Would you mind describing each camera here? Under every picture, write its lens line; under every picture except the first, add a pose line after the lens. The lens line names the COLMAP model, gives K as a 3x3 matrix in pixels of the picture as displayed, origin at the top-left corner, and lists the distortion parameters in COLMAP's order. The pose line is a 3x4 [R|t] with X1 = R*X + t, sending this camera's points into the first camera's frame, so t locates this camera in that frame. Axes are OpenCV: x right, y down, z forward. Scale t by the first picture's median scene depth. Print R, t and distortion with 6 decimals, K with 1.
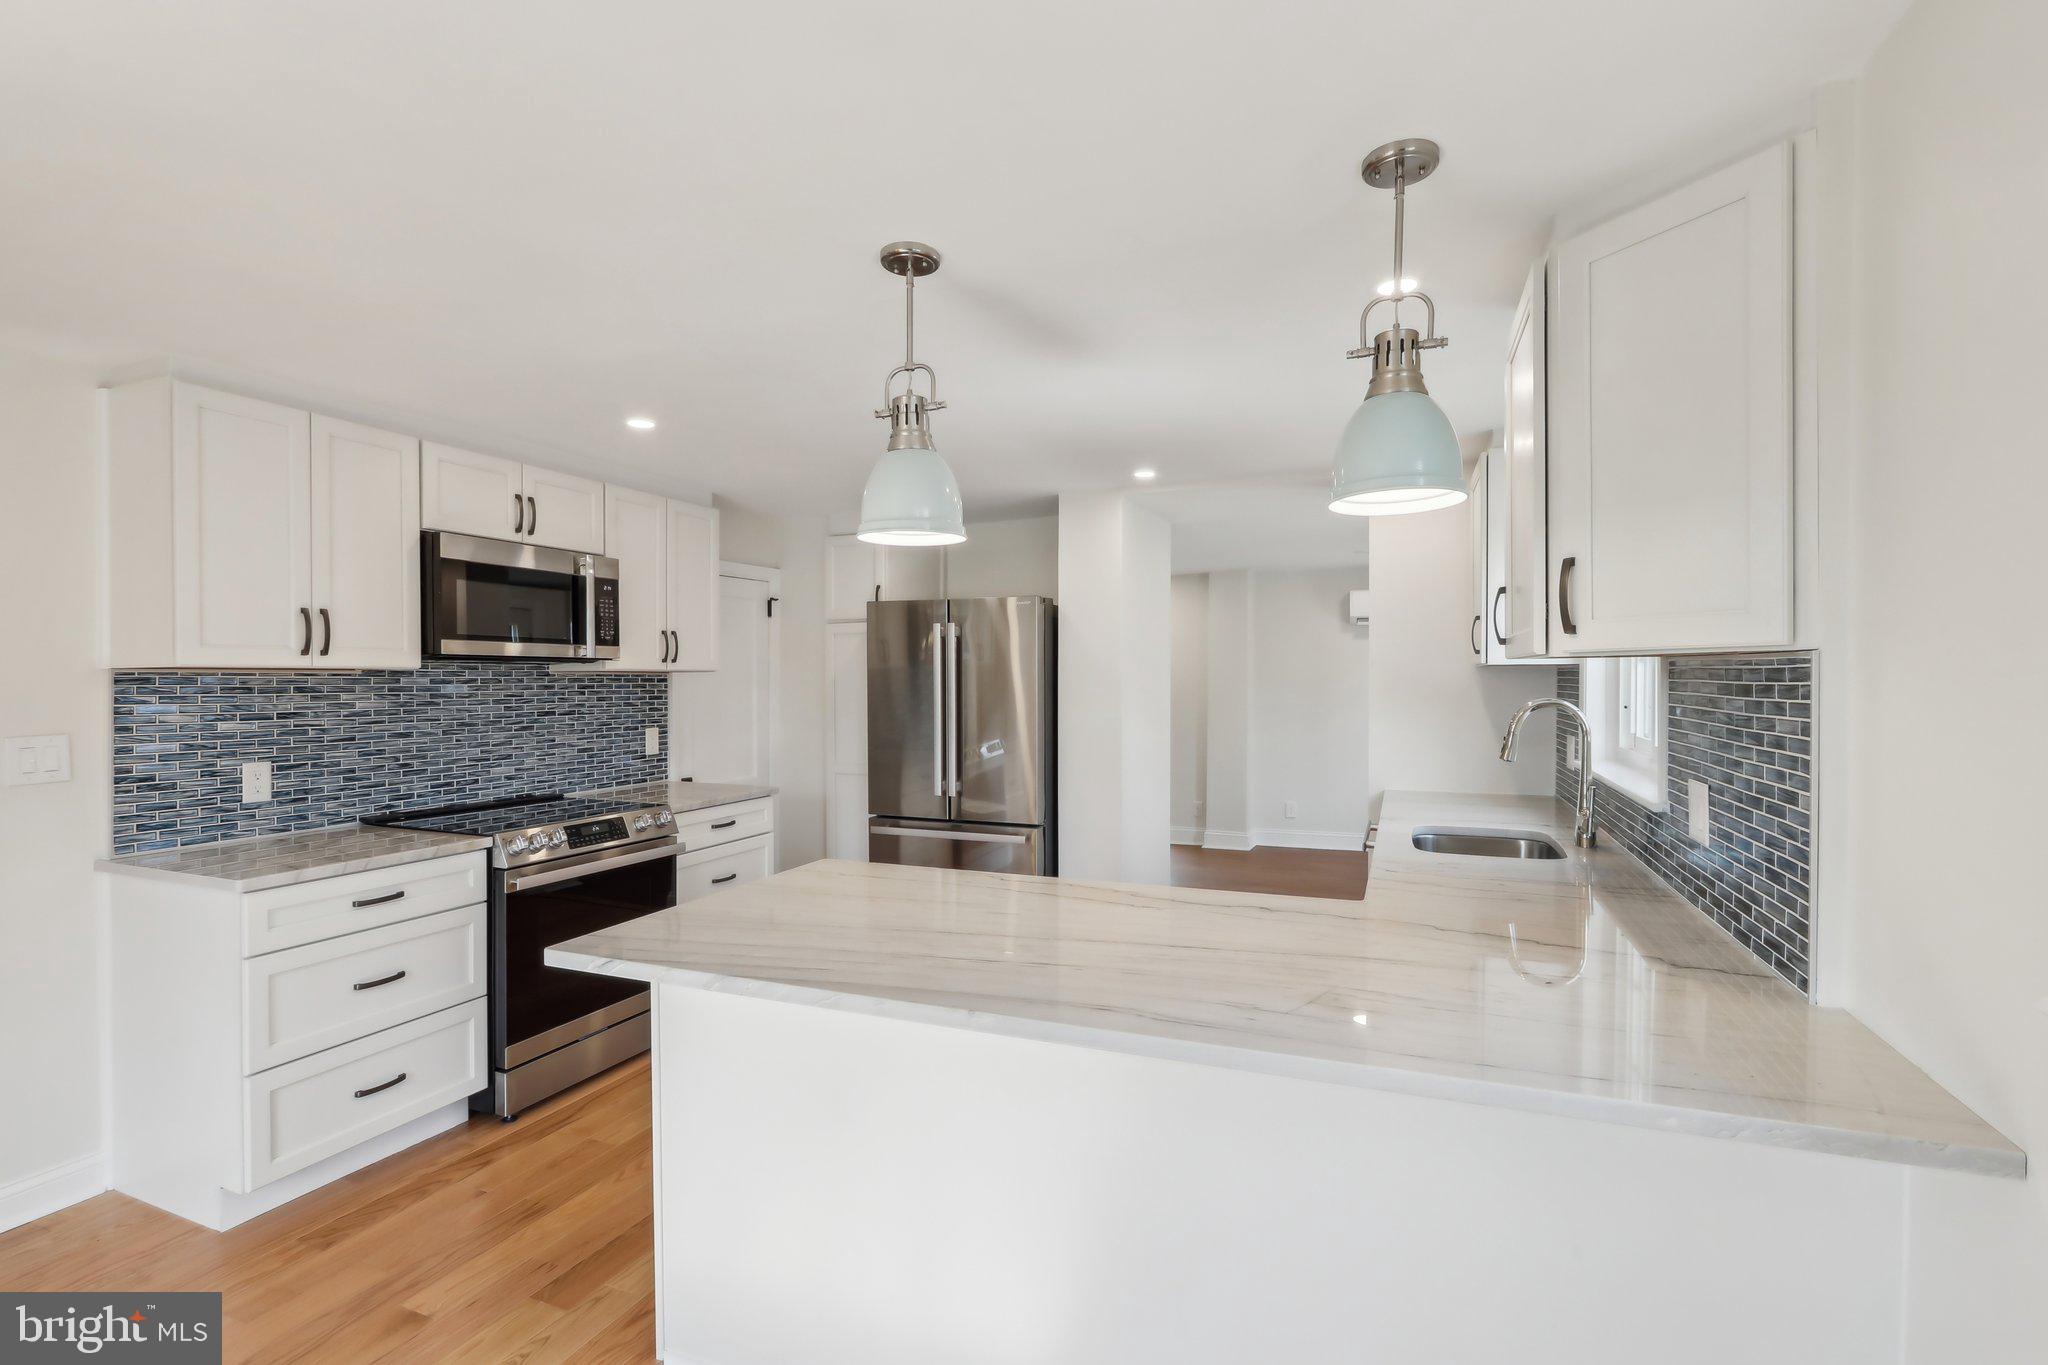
lens RADIAL K [[954.3, 0, 1017.3], [0, 954.3, 673.3], [0, 0, 1]] dist [-0.019447, 0.003805]
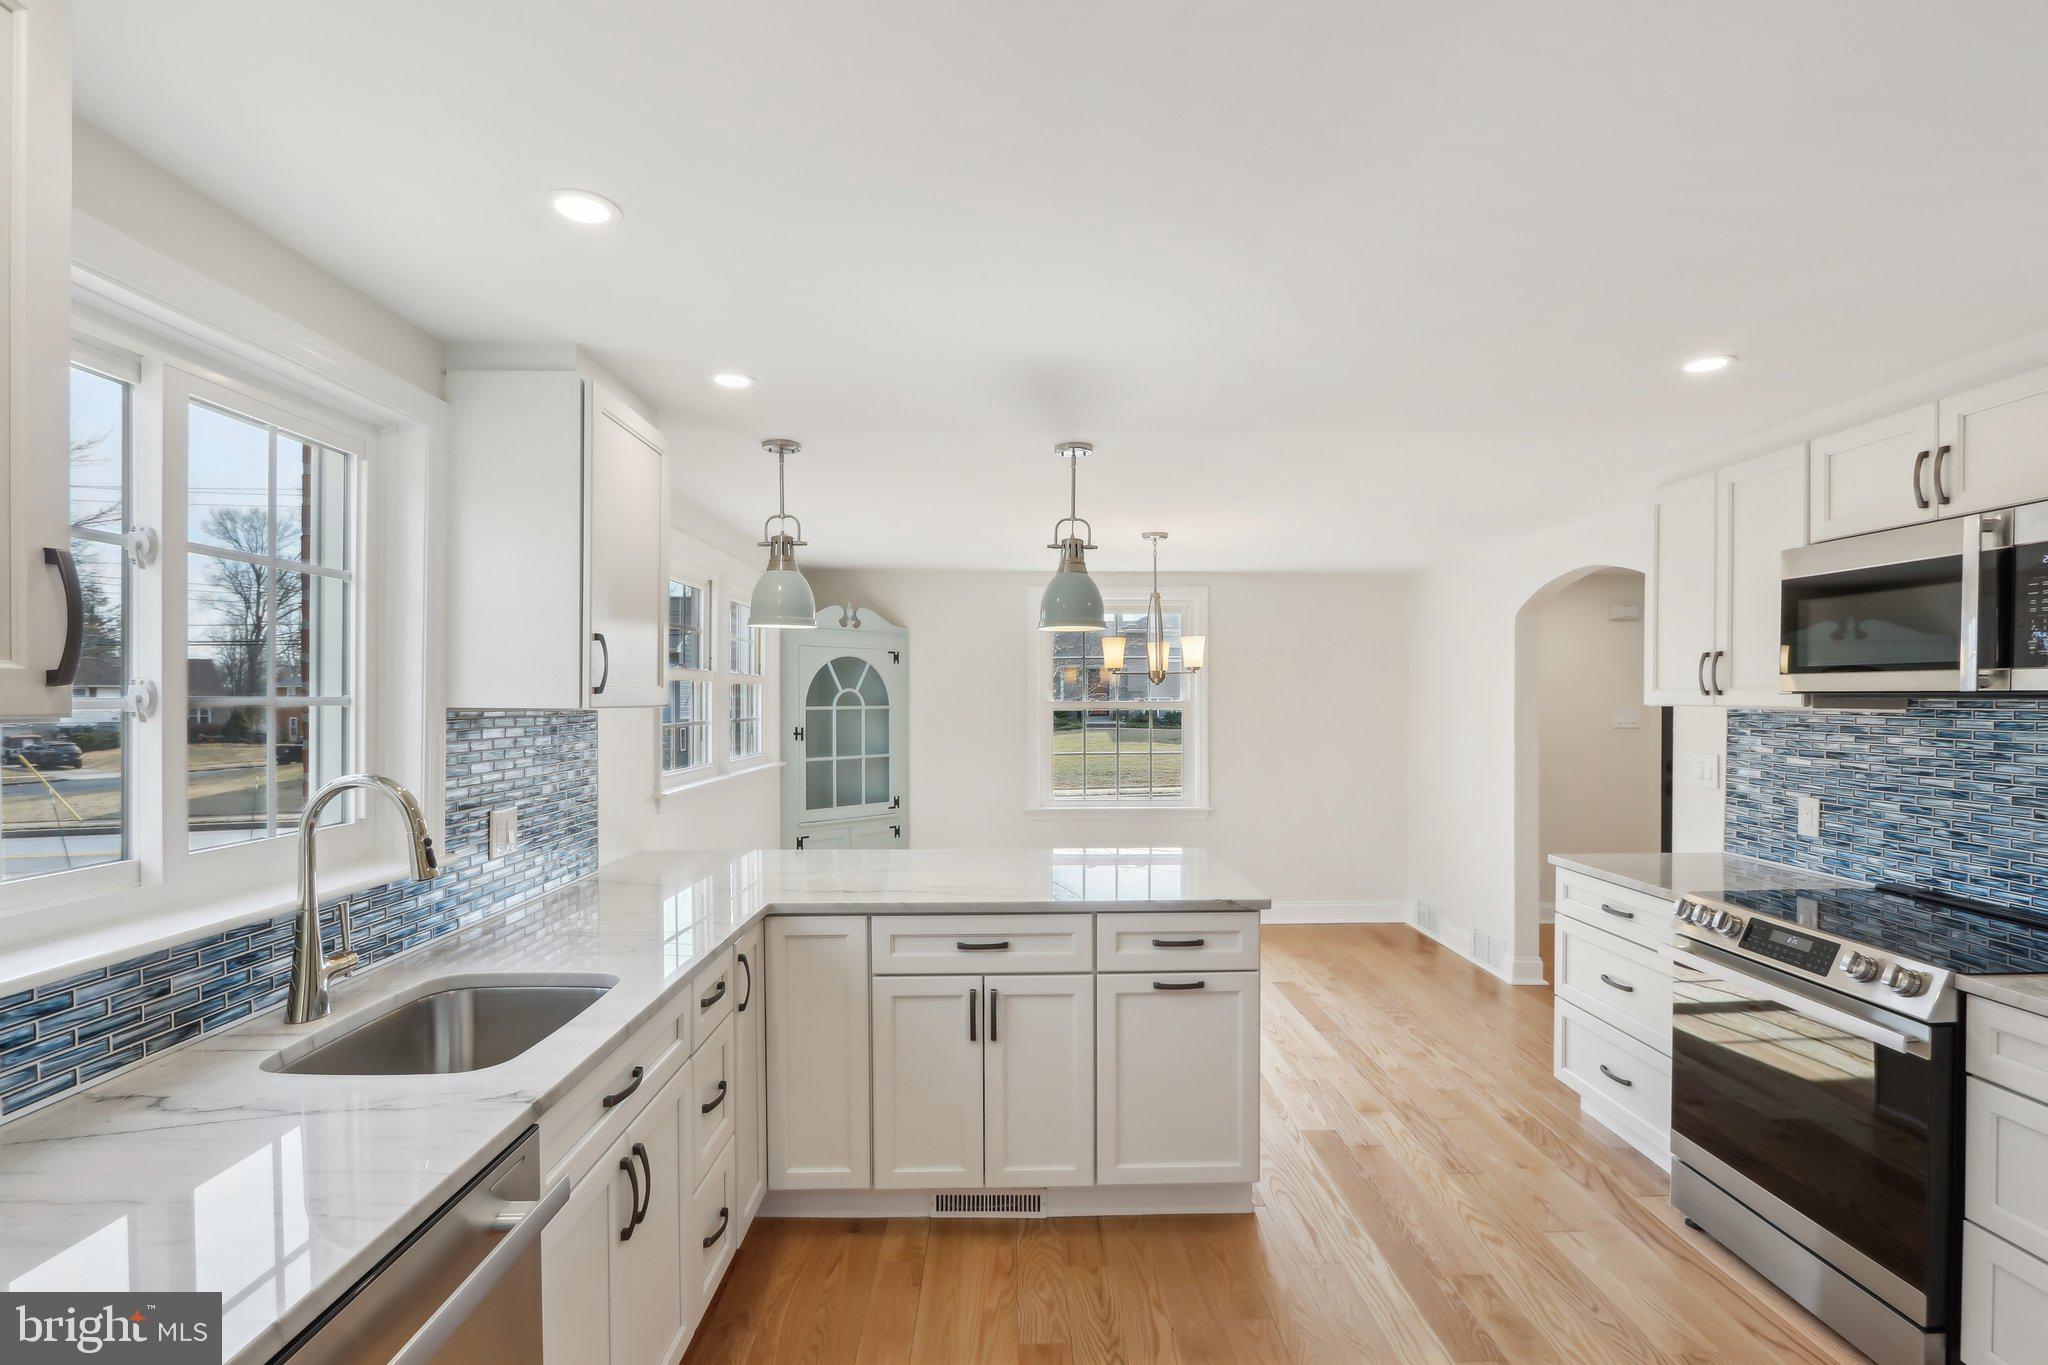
lens RADIAL K [[954.3, 0, 1026.1], [0, 954.3, 699.7], [0, 0, 1]] dist [-0.016969, 0.001851]
pose [[-0.915092, 0.003533, -0.403230, 0.341618], [0.003343, 0.999994, 0.001175, -0.014756], [0.403231, -0.000273, -0.915098, 1.392597]]
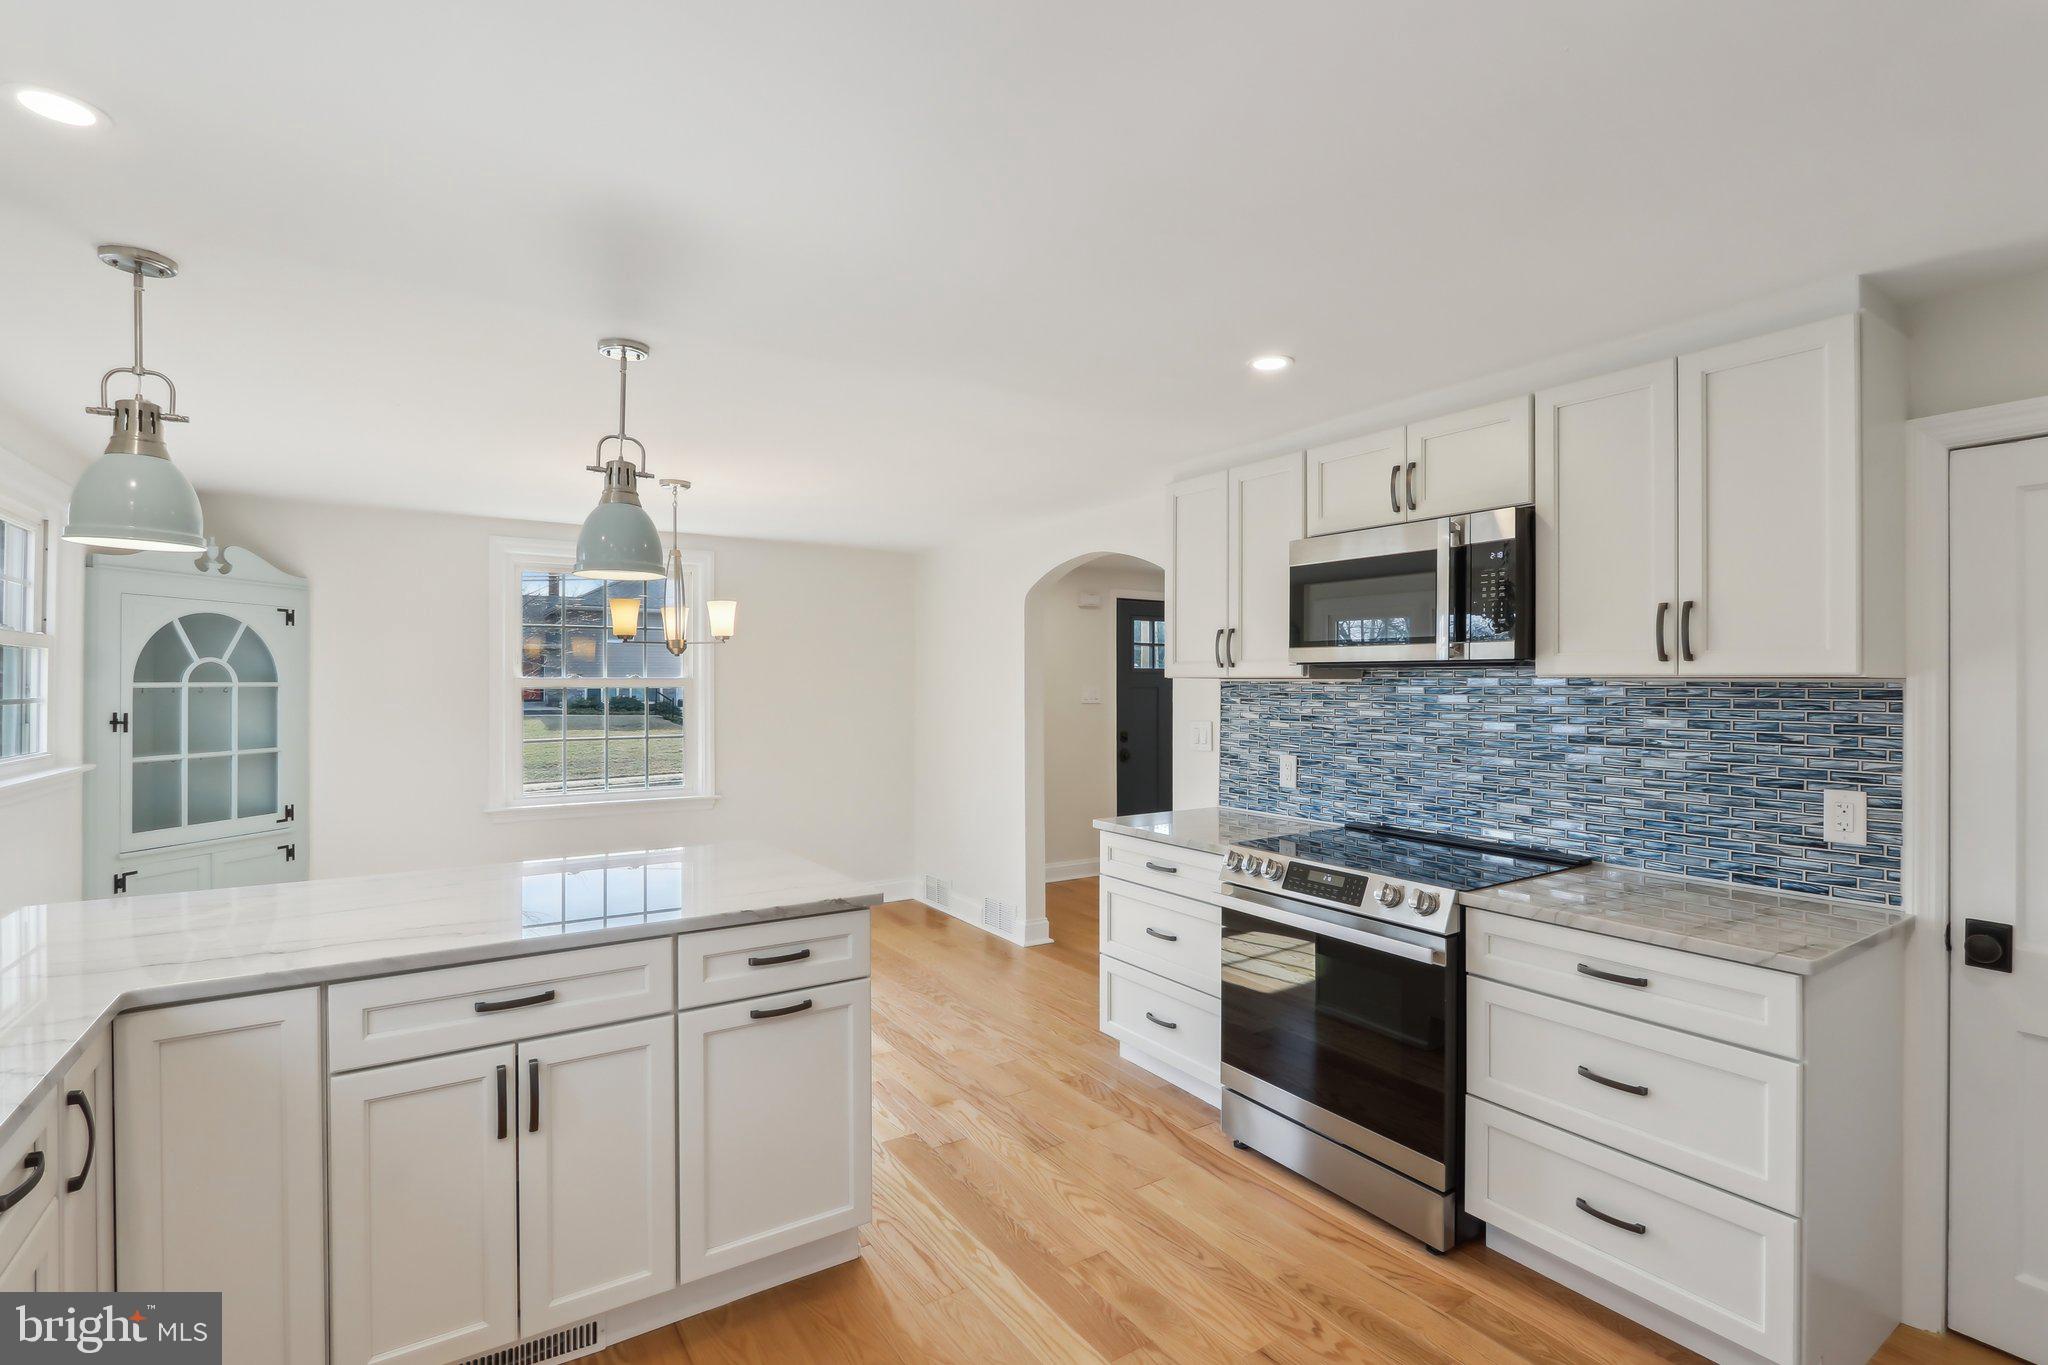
lens RADIAL K [[954.3, 0, 1017.3], [0, 954.3, 673.3], [0, 0, 1]] dist [-0.019447, 0.003805]
pose [[-0.564124, -0.006895, -0.825661, 0.355147], [0.001978, 0.999951, -0.009703, -0.000034], [0.825688, -0.007107, -0.564083, 1.224792]]
